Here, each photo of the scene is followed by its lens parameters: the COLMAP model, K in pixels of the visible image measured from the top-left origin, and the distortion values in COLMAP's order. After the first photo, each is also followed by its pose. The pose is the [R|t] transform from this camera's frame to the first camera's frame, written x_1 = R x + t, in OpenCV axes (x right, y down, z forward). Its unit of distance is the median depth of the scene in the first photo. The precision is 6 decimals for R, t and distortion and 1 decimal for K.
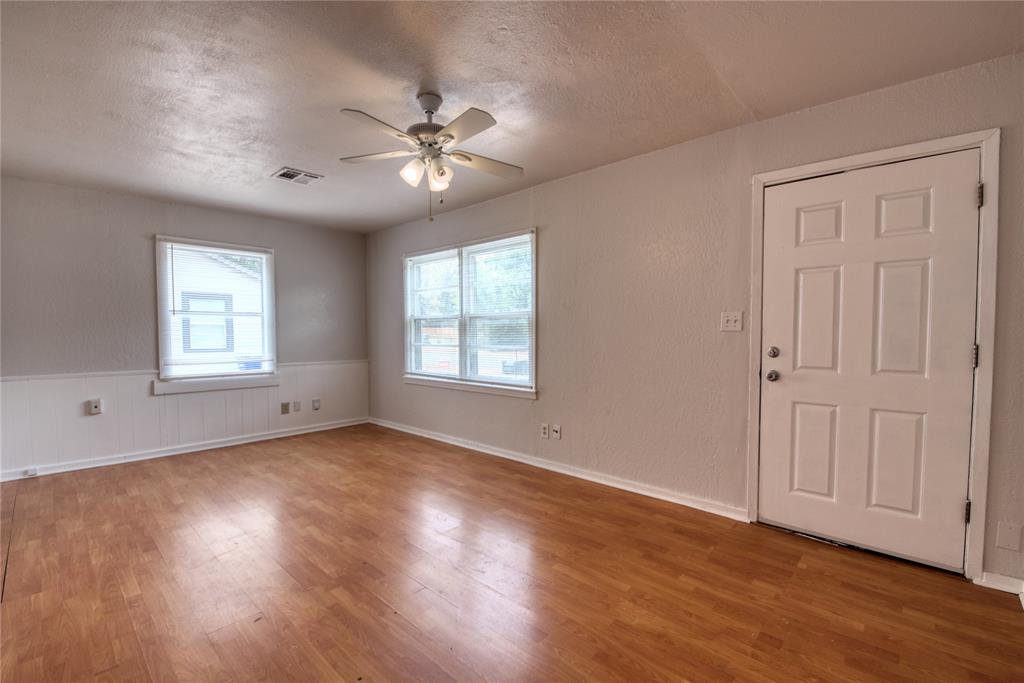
lens RADIAL K [[444.5, 0, 512.5], [0, 444.5, 348.0], [0, 0, 1]] dist [-0.008536, -0.007231]
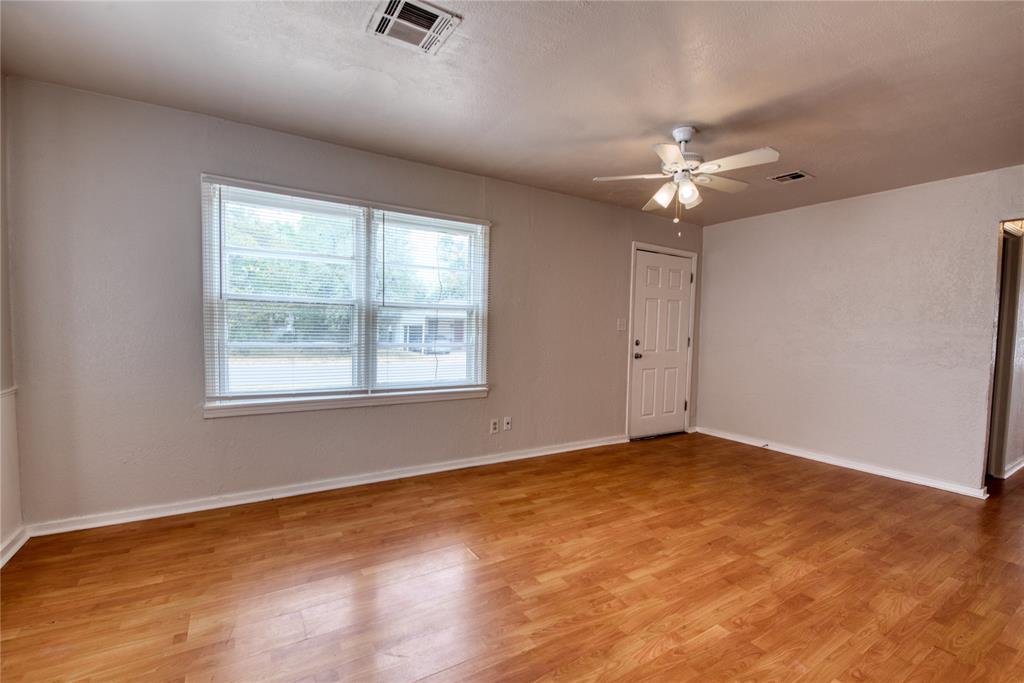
lens RADIAL K [[444.5, 0, 512.5], [0, 444.5, 348.0], [0, 0, 1]] dist [-0.008536, -0.007231]
pose [[0.268101, -0.037220, 0.962672, -0.974155], [0.010918, 0.999307, 0.035596, -0.029515], [-0.963329, 0.000967, 0.268321, 0.760935]]
